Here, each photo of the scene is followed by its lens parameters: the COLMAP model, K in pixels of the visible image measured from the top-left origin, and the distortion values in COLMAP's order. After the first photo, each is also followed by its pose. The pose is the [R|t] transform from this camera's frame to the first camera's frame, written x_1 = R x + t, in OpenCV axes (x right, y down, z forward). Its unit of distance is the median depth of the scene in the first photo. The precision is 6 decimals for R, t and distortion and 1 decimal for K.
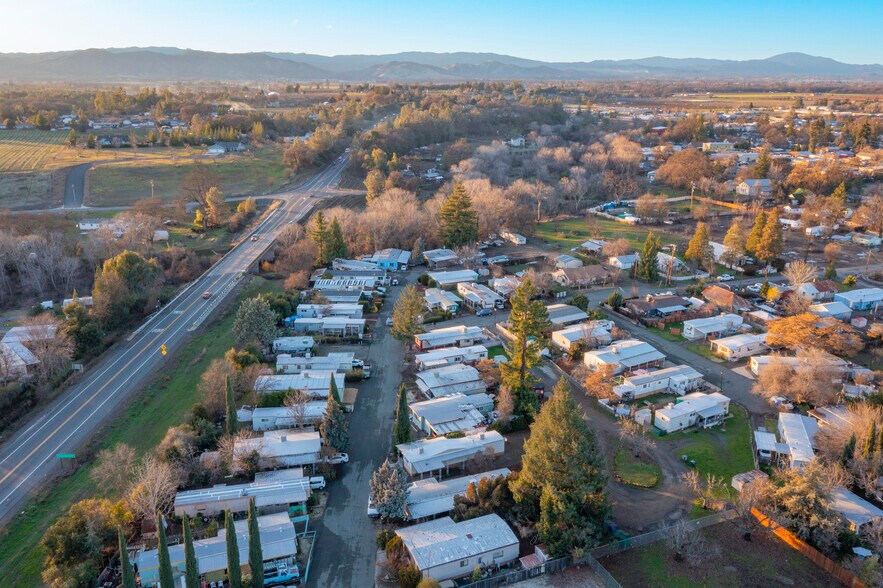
lens RADIAL K [[715.8, 0, 443.2], [0, 715.8, 291.6], [0, 0, 1]] dist [0.004632, 0.015549]
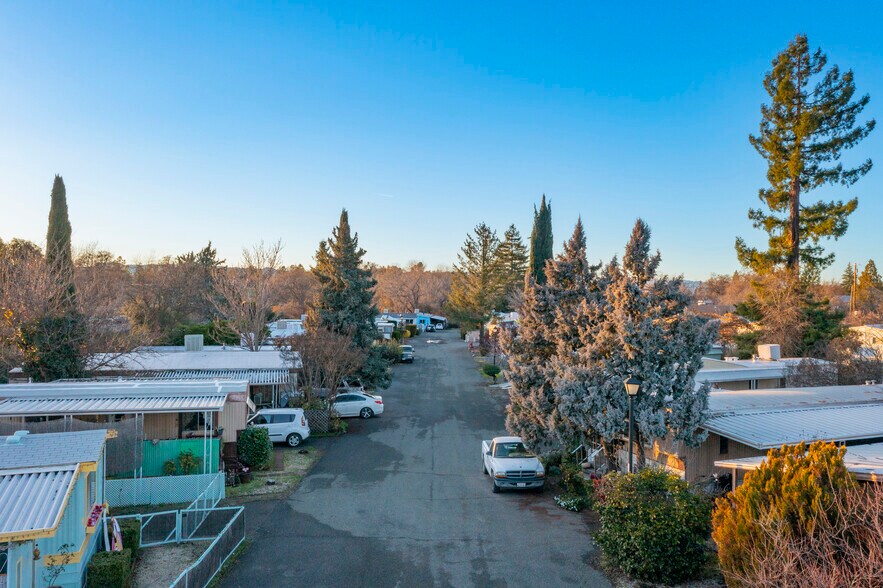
lens RADIAL K [[715.8, 0, 441.6], [0, 715.8, 293.4], [0, 0, 1]] dist [0.004632, 0.015549]
pose [[0.999958, 0.008965, -0.001683, -0.085781], [-0.009069, 0.957512, -0.288250, 0.225503], [-0.000972, 0.288253, 0.957554, 0.543177]]
